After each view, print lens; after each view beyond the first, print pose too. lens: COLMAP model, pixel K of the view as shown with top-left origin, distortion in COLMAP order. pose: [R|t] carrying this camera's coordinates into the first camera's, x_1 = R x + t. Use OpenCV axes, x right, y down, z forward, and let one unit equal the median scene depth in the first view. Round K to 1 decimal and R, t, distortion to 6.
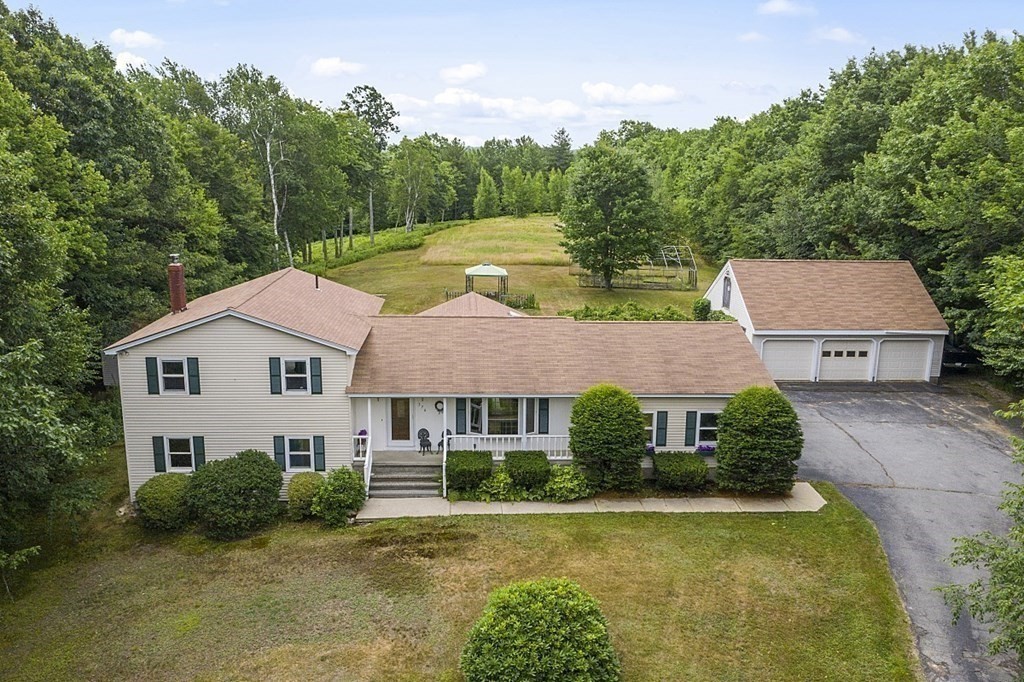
lens RADIAL K [[841.4, 0, 494.8], [0, 841.4, 315.0], [0, 0, 1]] dist [-0.004860, 0.005035]
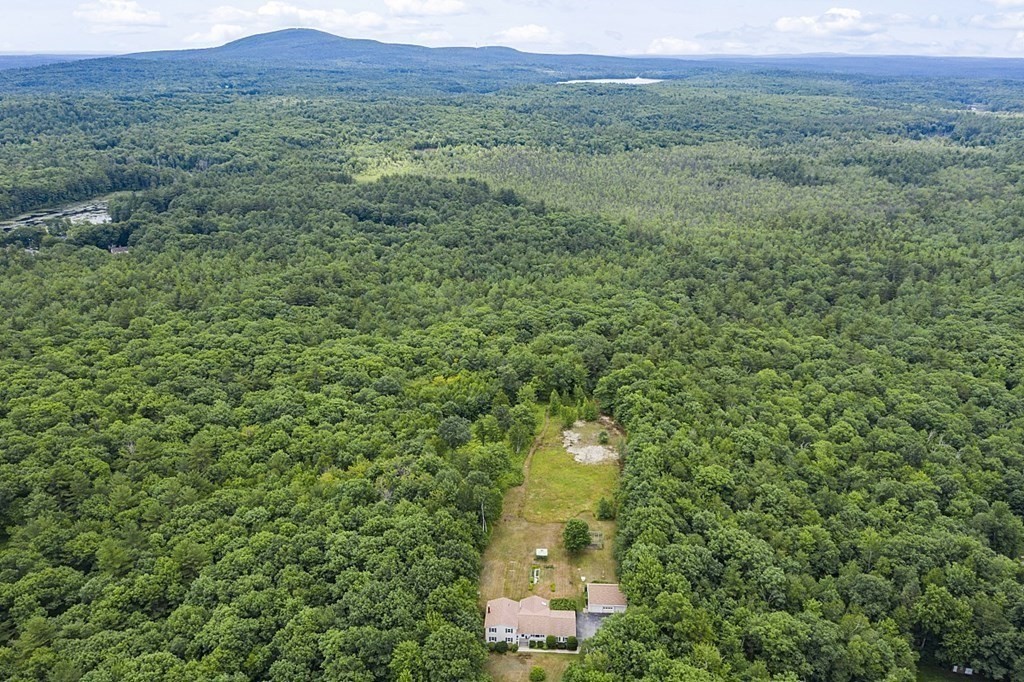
lens RADIAL K [[810.9, 0, 515.6], [0, 810.9, 329.9], [0, 0, 1]] dist [-0.004675, -0.000436]
pose [[0.995752, 0.032949, -0.085984, 0.335953], [-0.019752, 0.988481, 0.150053, -3.519371], [0.089937, -0.147717, 0.984932, -5.474579]]
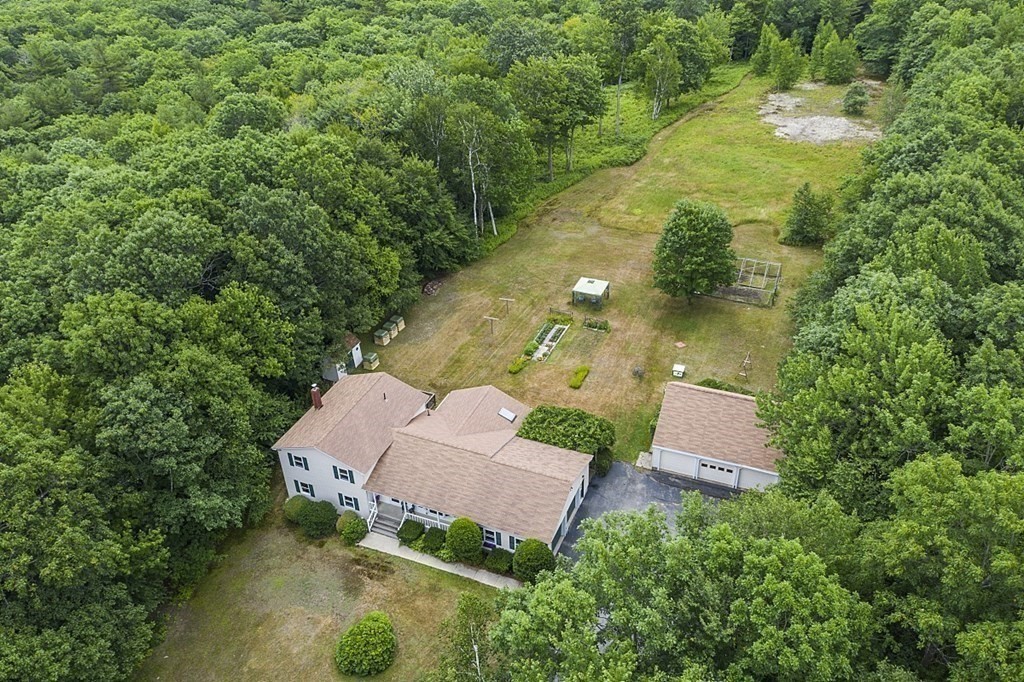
lens RADIAL K [[810.9, 0, 515.6], [0, 810.9, 329.9], [0, 0, 1]] dist [-0.004675, -0.000436]
pose [[0.902038, 0.196340, -0.384419, 0.894221], [-0.040553, 0.925174, 0.377370, -1.075618], [0.429748, -0.324812, 0.842505, -0.465472]]
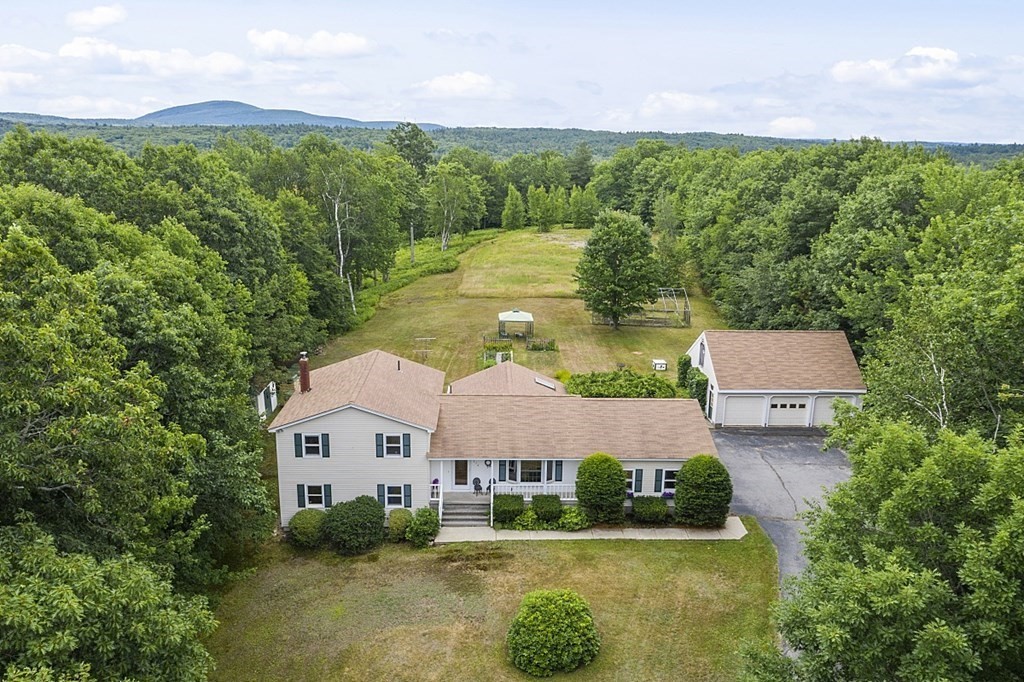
lens RADIAL K [[810.9, 0, 515.6], [0, 810.9, 329.9], [0, 0, 1]] dist [-0.004675, -0.000436]
pose [[0.999931, 0.011550, -0.002221, -0.017611], [-0.011440, 0.998954, 0.044281, -0.194044], [0.002730, -0.044252, 0.999017, -0.419455]]
